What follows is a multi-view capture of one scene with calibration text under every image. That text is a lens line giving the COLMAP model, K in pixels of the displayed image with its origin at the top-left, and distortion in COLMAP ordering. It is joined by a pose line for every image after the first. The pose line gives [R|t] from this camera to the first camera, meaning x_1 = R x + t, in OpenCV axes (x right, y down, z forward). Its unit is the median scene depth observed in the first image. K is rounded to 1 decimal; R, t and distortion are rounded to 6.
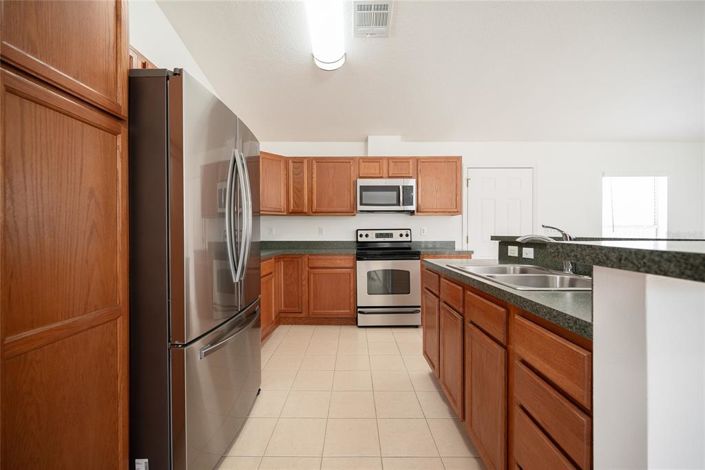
lens RADIAL K [[283.0, 0, 354.4], [0, 283.0, 232.9], [0, 0, 1]] dist [-0.001067, 0.000695]
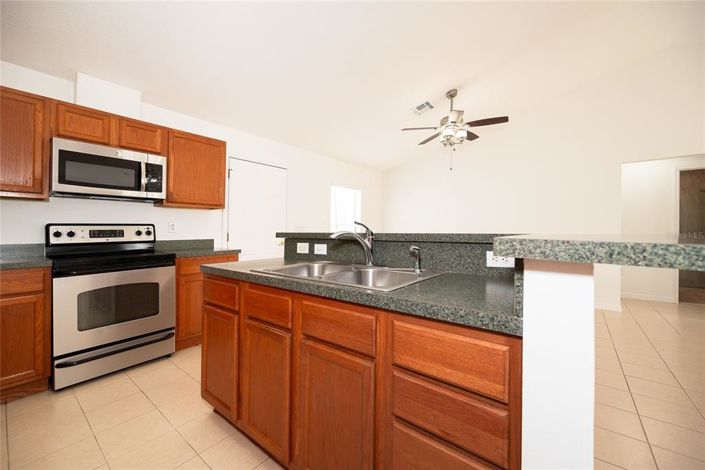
lens RADIAL K [[283.0, 0, 351.3], [0, 283.0, 226.2], [0, 0, 1]] dist [-0.001067, 0.000695]
pose [[0.623092, 0.010299, 0.782080, -0.061525], [0.000334, 0.999910, -0.013434, 0.000967], [-0.782148, 0.008631, 0.623033, 0.156810]]
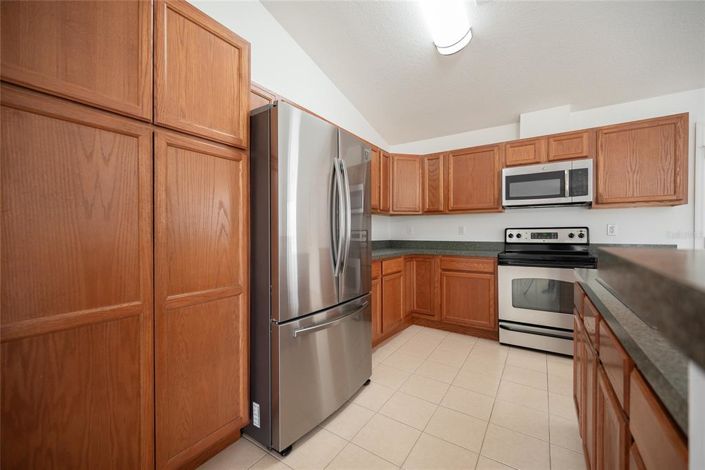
lens RADIAL K [[283.0, 0, 350.2], [0, 283.0, 232.8], [0, 0, 1]] dist [-0.001067, 0.000695]
pose [[0.827880, 0.001430, -0.560903, 0.108947], [-0.000415, 0.999998, 0.001938, -0.000521], [0.560905, -0.001372, 0.827879, 0.046150]]
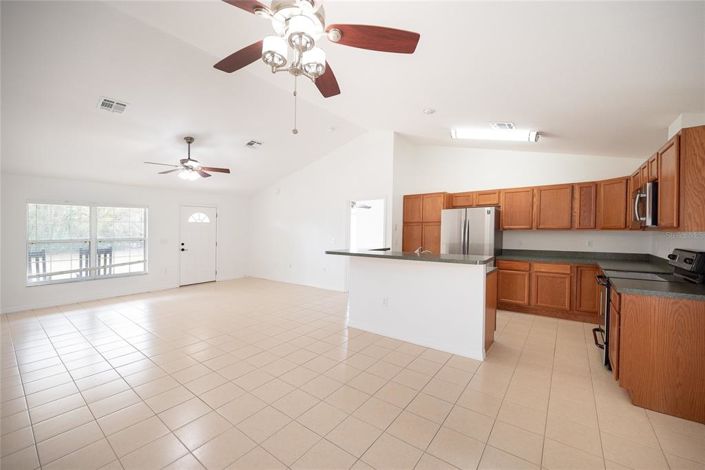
lens RADIAL K [[283.0, 0, 355.7], [0, 283.0, 232.5], [0, 0, 1]] dist [-0.001067, 0.000695]
pose [[-0.599822, 0.009377, -0.800079, 1.259834], [0.007301, 0.999954, 0.006246, -0.074287], [0.800100, -0.002095, -0.599863, 0.843549]]
